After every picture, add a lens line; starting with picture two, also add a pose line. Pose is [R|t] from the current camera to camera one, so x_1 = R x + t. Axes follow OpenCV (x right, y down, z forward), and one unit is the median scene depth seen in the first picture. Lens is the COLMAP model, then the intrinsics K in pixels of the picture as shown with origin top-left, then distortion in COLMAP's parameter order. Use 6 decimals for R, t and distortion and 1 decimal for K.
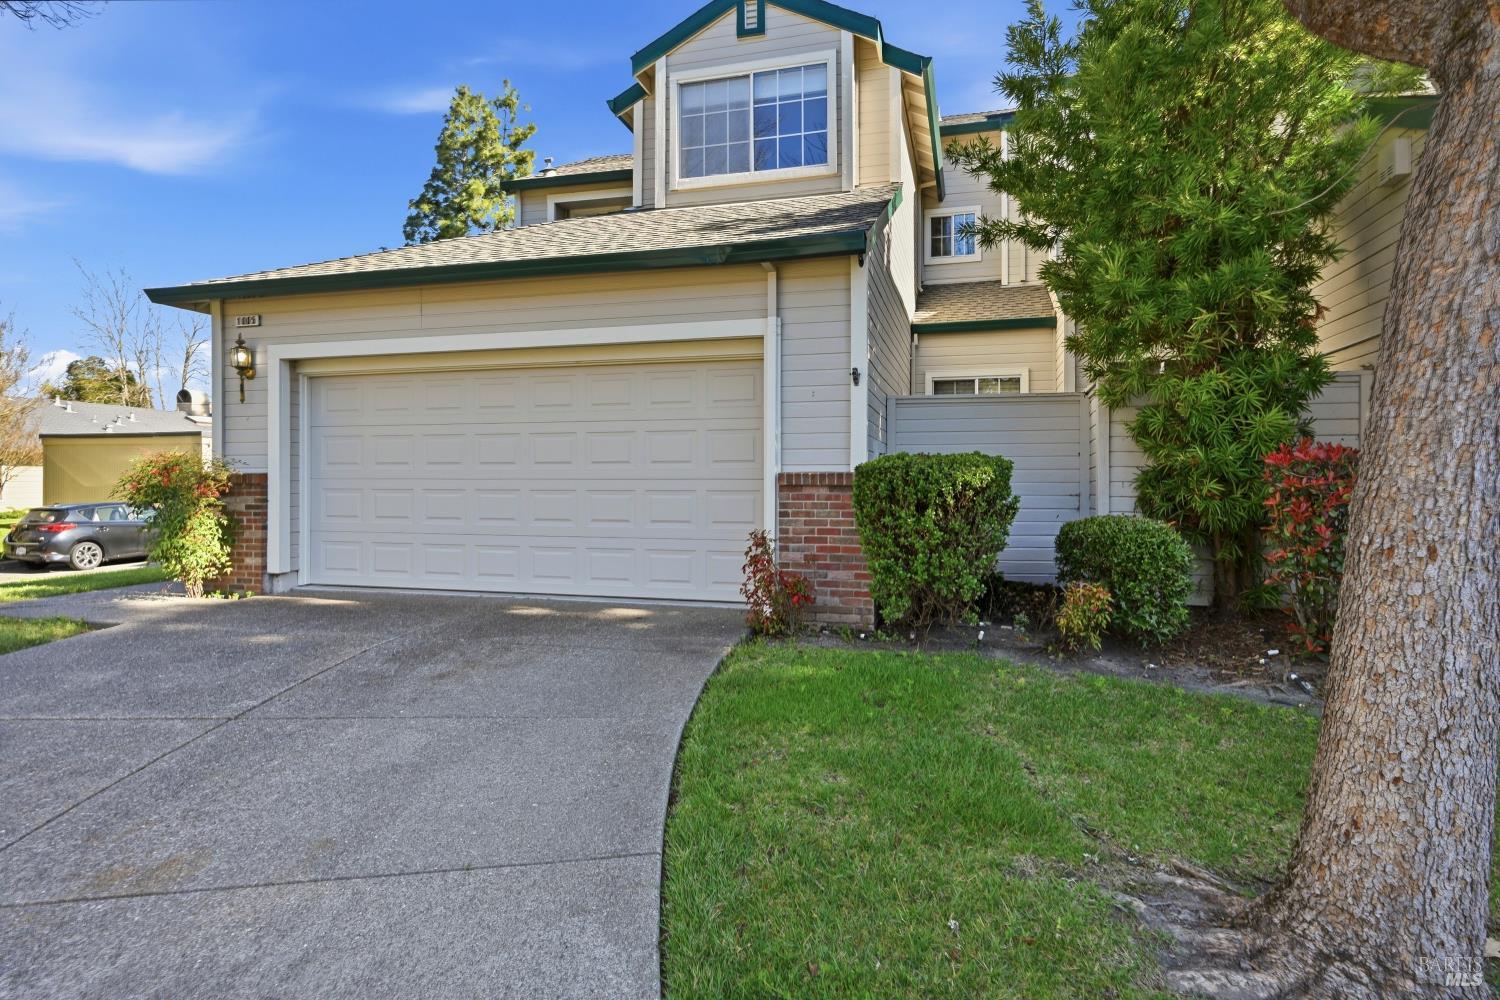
lens RADIAL K [[816.8, 0, 740.5], [0, 816.8, 479.4], [0, 0, 1]] dist [0.003020, -0.000053]
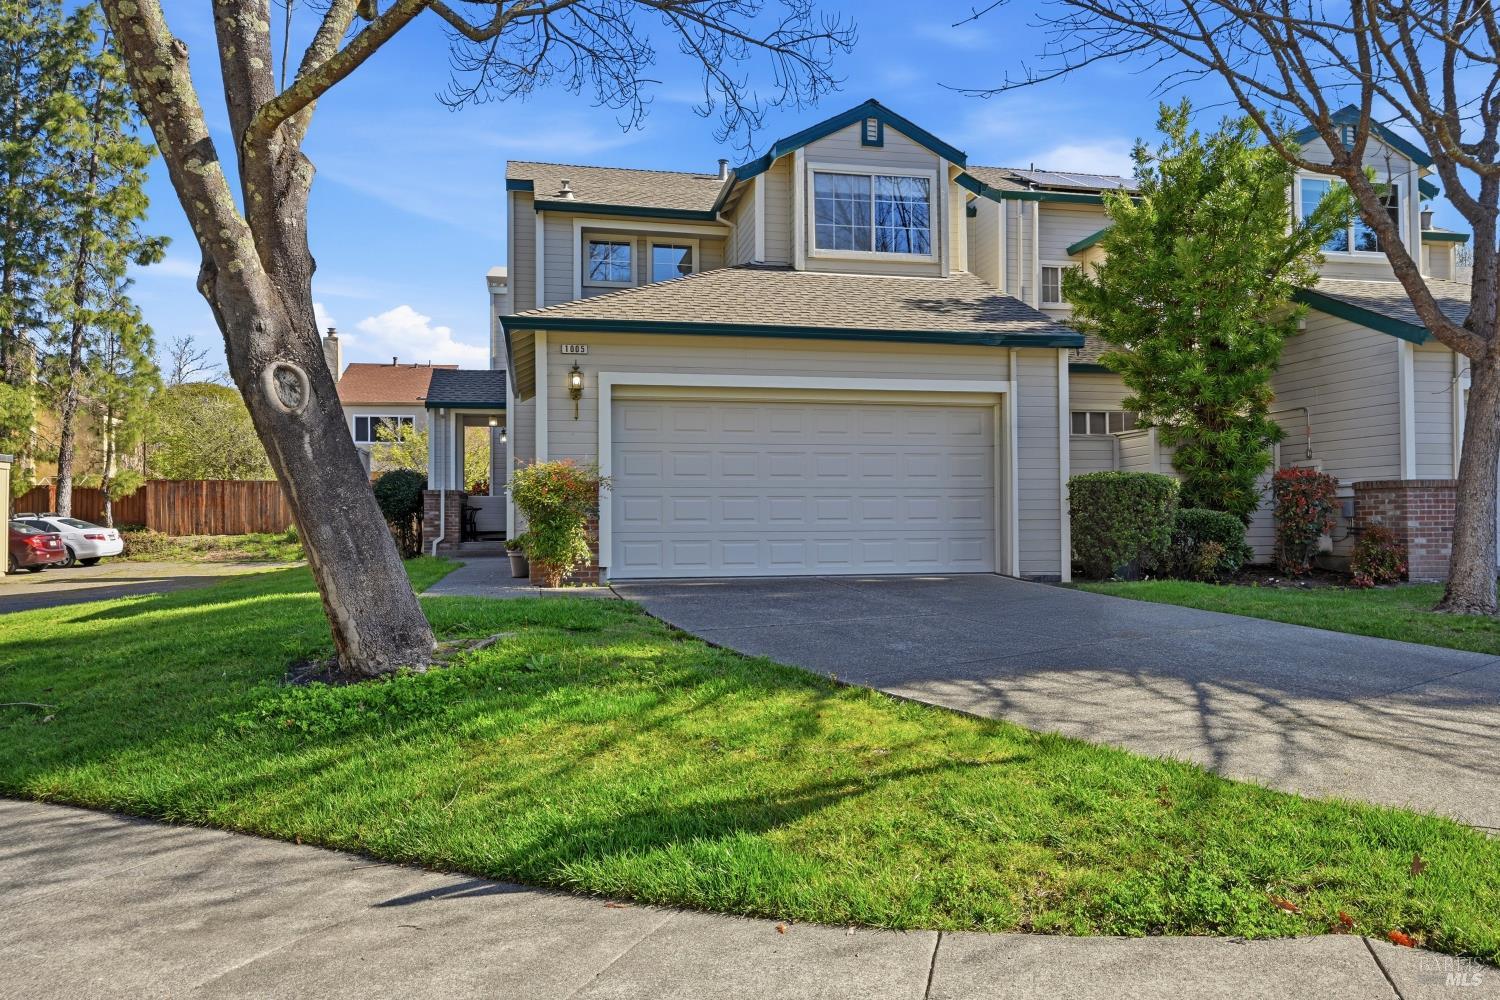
lens RADIAL K [[1042.1, 0, 750.0], [0, 1042.1, 500.0], [0, 0, 1]] dist [-0.002222, 0.002040]
pose [[0.889756, 0.003723, 0.456421, -1.070002], [0.004530, 0.999845, -0.016988, 0.045268], [-0.456413, 0.017183, 0.889602, -0.419869]]
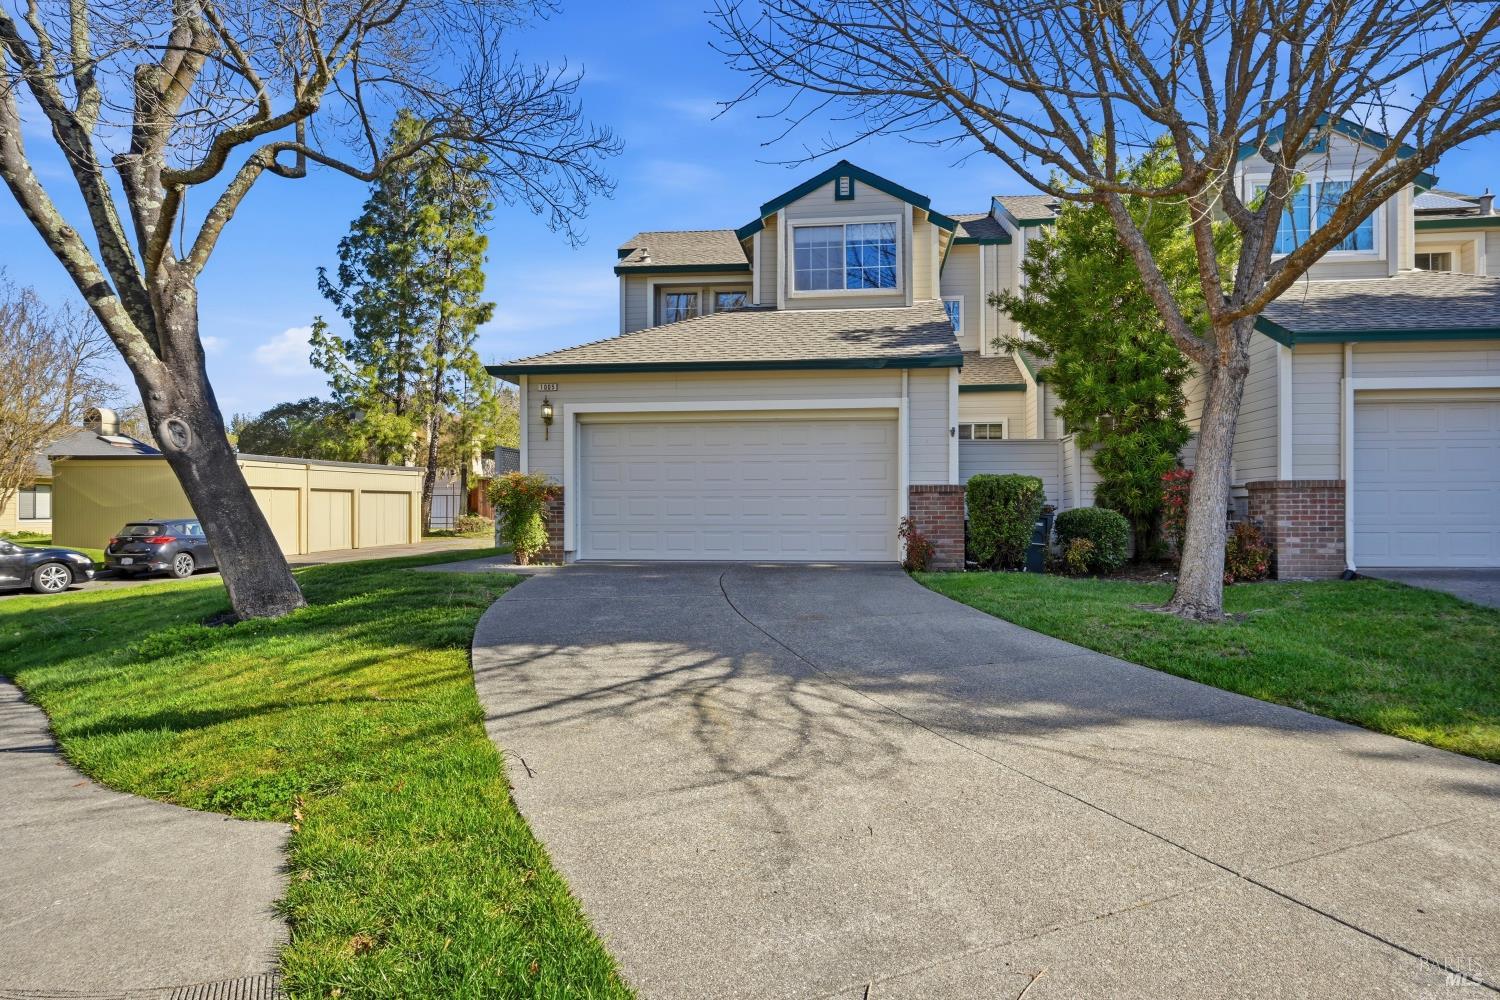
lens RADIAL K [[879.3, 0, 750.0], [0, 879.3, 500.0], [0, 0, 1]] dist [0.002546, 0.000240]
pose [[0.989057, -0.001236, 0.147527, -0.478654], [0.002155, 0.999979, -0.006070, 0.029204], [-0.147516, 0.006321, 0.989039, -0.698407]]
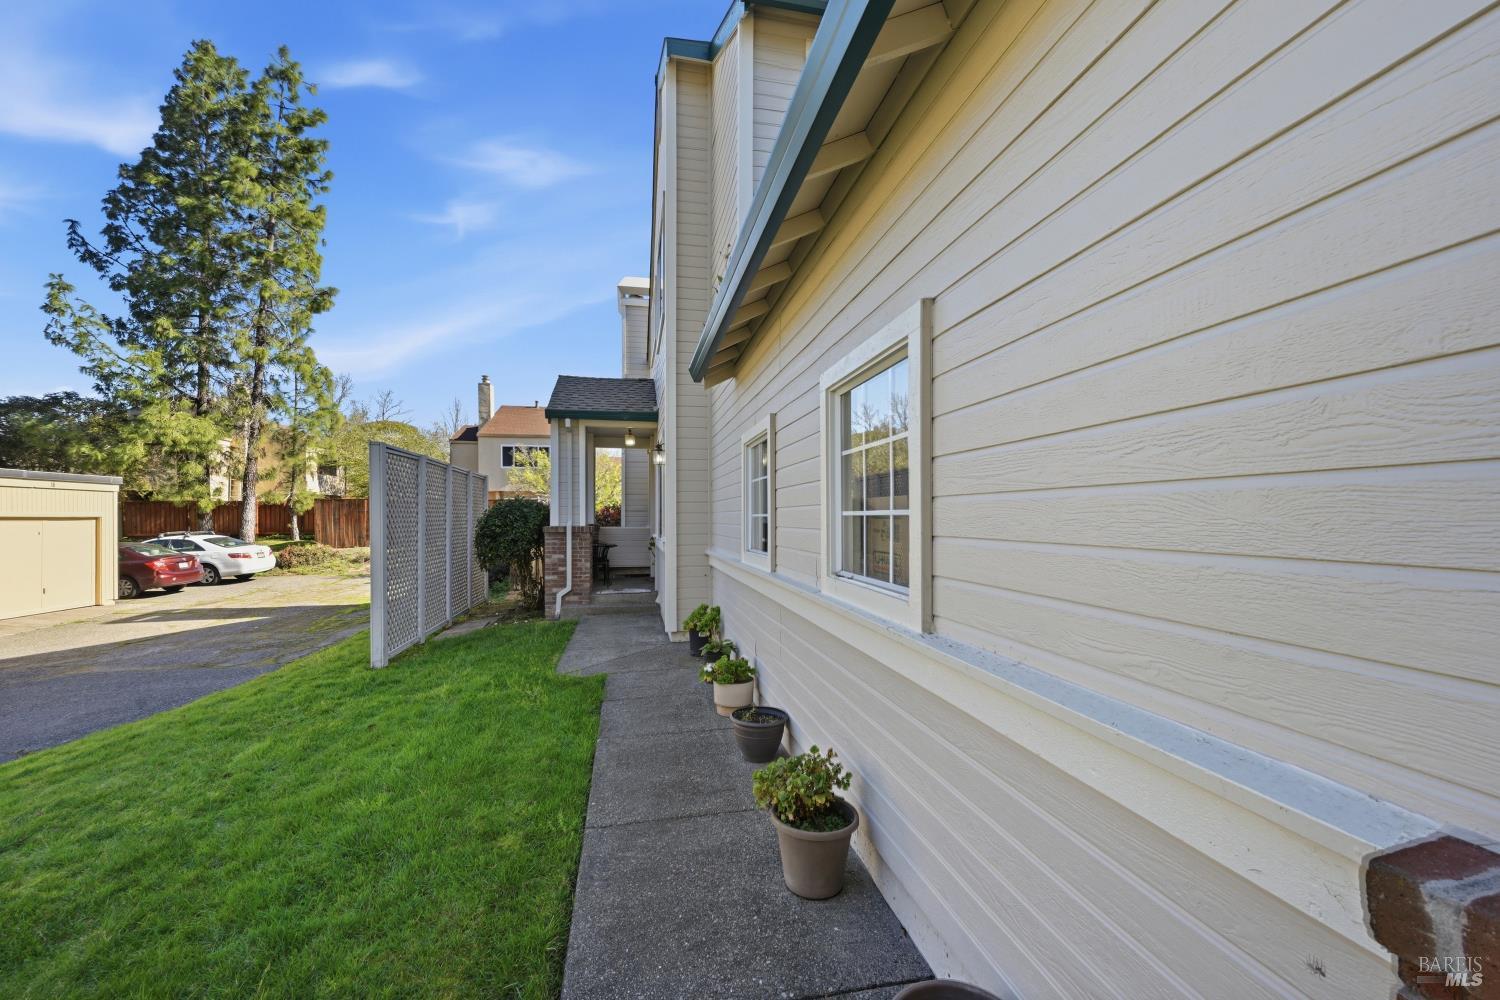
lens RADIAL K [[631.0, 0, 746.6], [0, 631.0, 521.0], [0, 0, 1]] dist [0.013982, 0.000325]
pose [[0.899766, -0.002417, 0.436365, -0.775668], [-0.001465, 0.999962, 0.008559, -0.052469], [-0.436370, -0.008341, 0.899729, 1.068172]]
